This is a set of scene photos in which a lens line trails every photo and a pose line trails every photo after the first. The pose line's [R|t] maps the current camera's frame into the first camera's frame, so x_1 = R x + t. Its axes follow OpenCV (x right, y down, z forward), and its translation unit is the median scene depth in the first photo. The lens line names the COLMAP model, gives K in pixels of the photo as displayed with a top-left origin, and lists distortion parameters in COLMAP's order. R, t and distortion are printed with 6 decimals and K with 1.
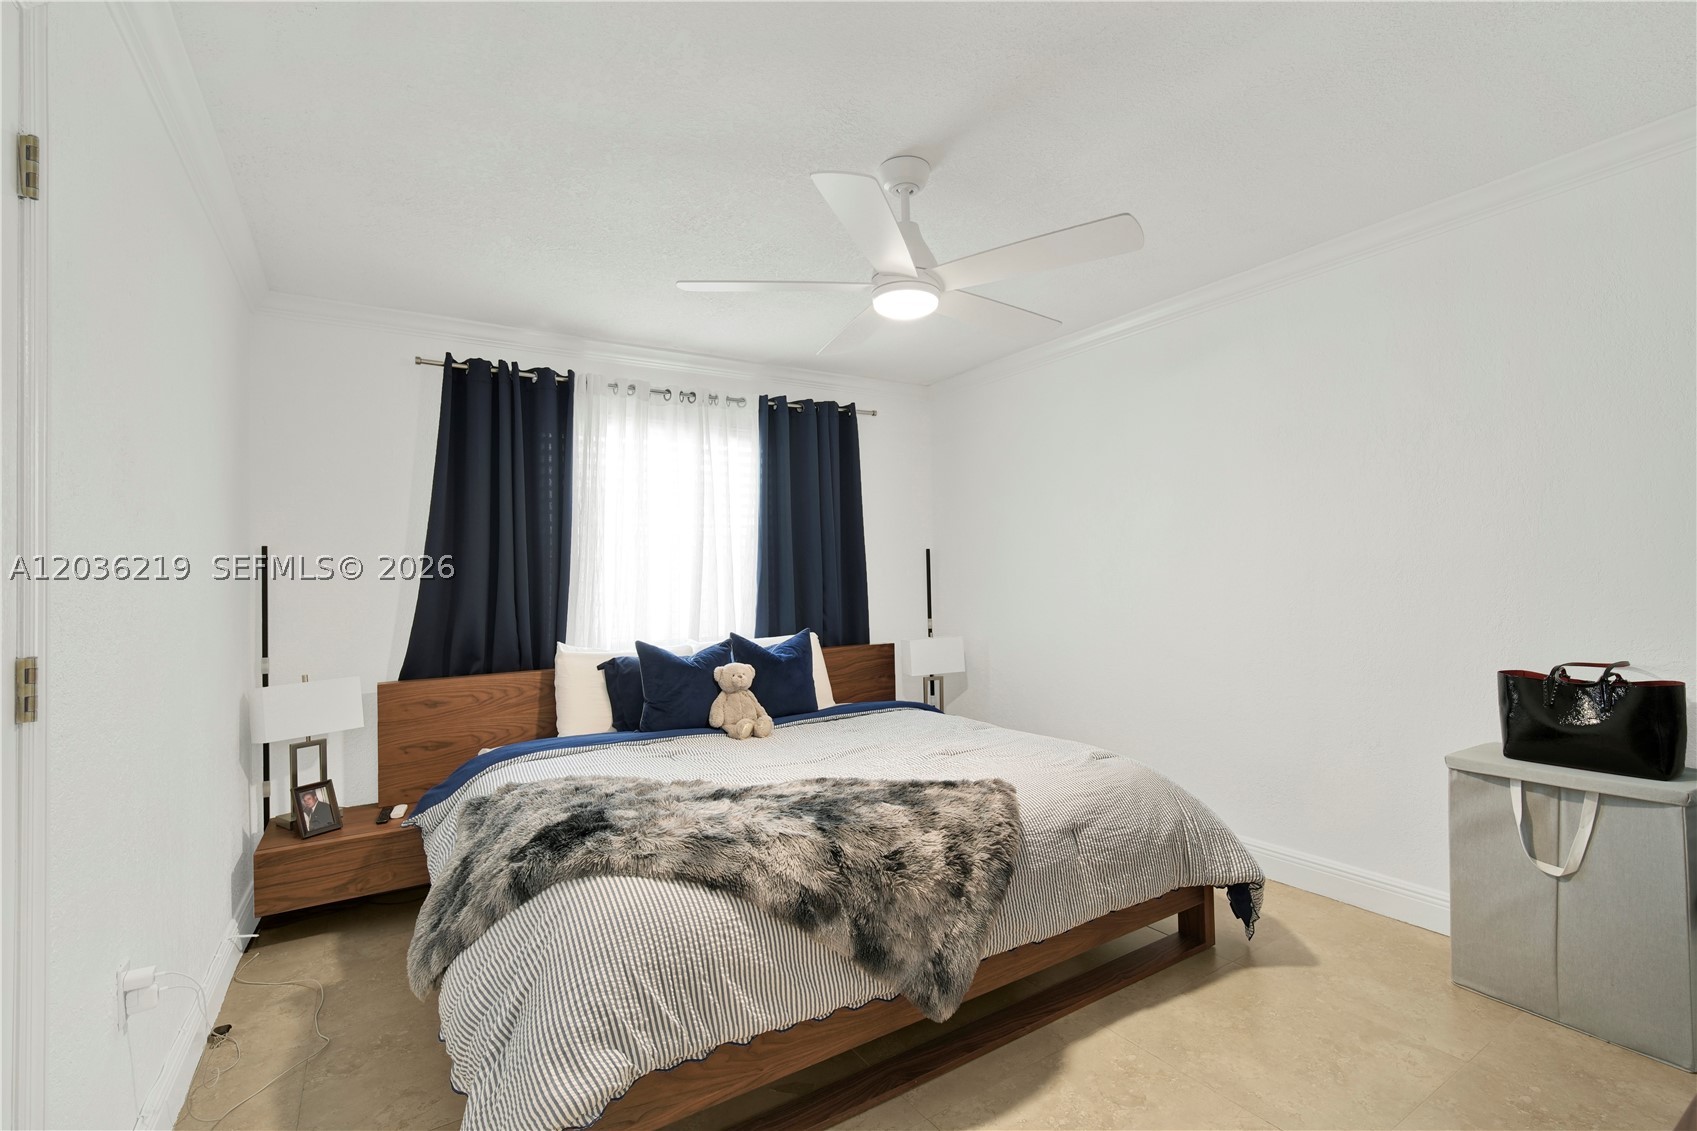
lens RADIAL K [[762.4, 0, 854.2], [0, 762.4, 565.8], [0, 0, 1]] dist [-0.013801, 0.002433]
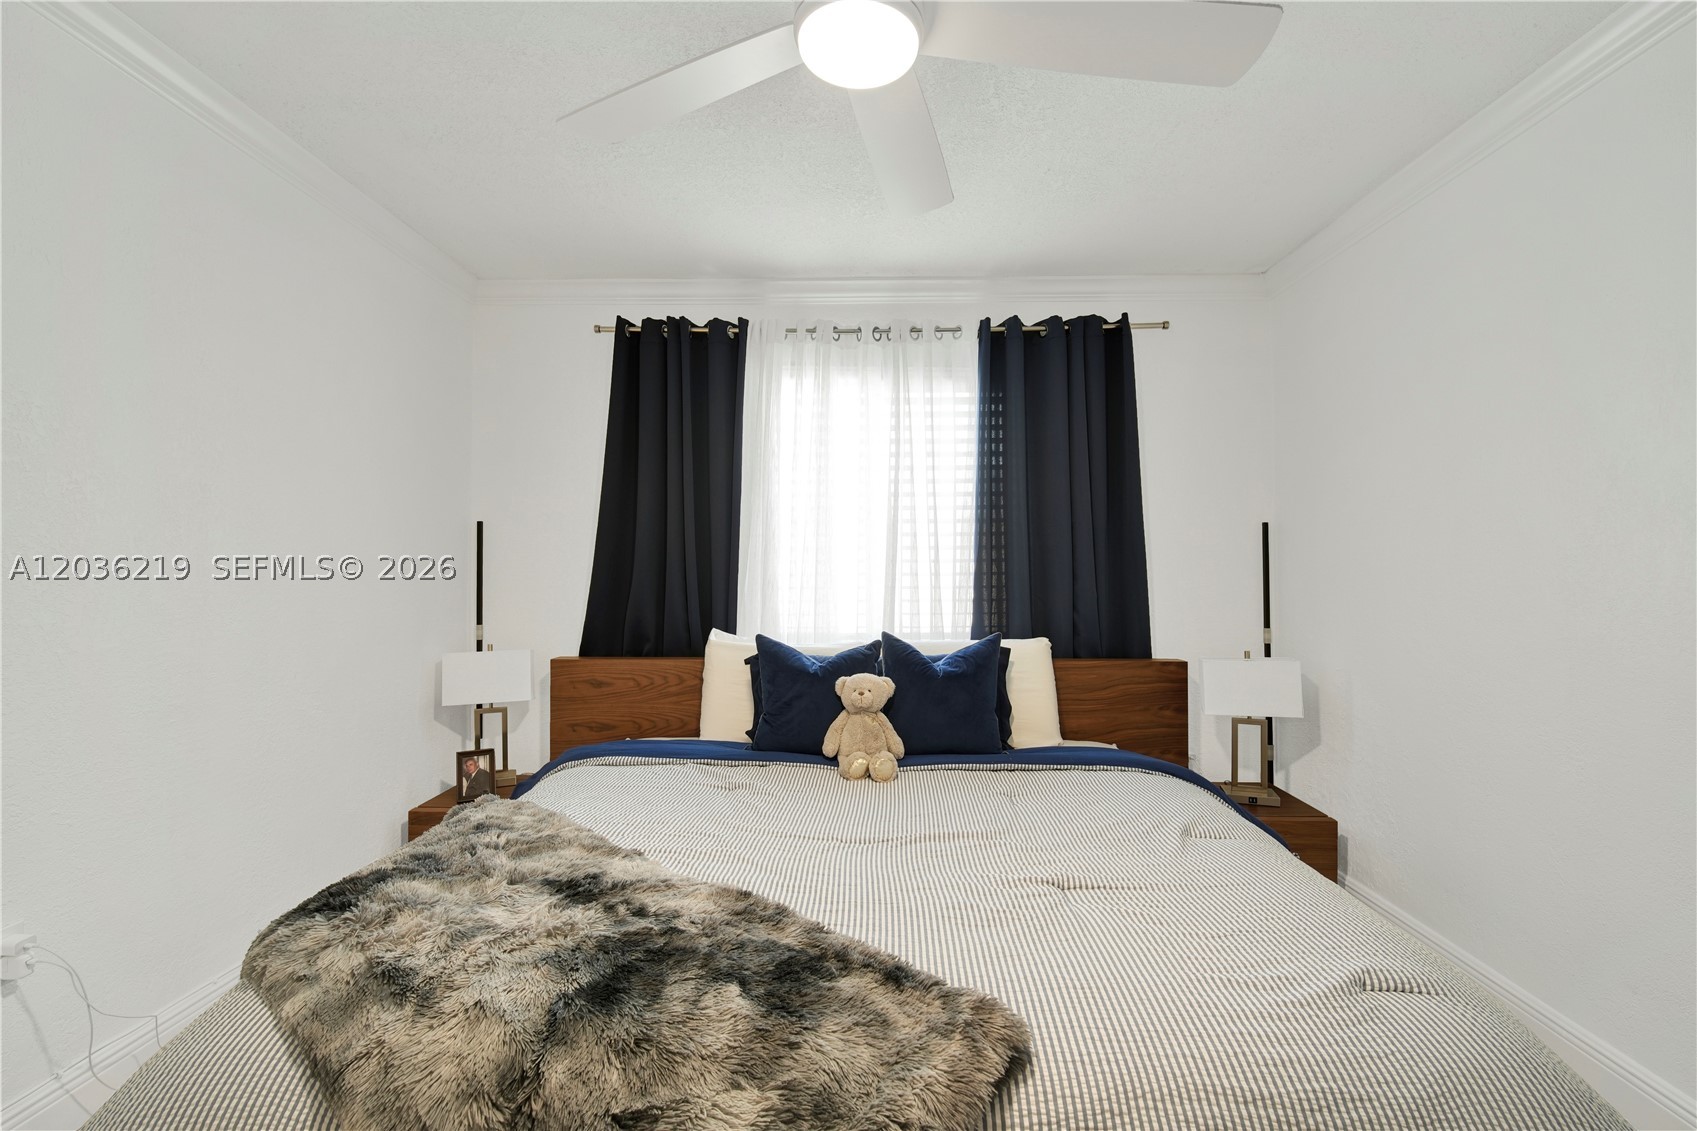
lens RADIAL K [[762.4, 0, 843.8], [0, 762.4, 560.1], [0, 0, 1]] dist [-0.013801, 0.002433]
pose [[0.830277, 0.020201, -0.556985, 0.236672], [-0.011728, 0.999755, 0.018777, 0.002843], [0.557228, -0.009058, 0.830310, 0.367111]]
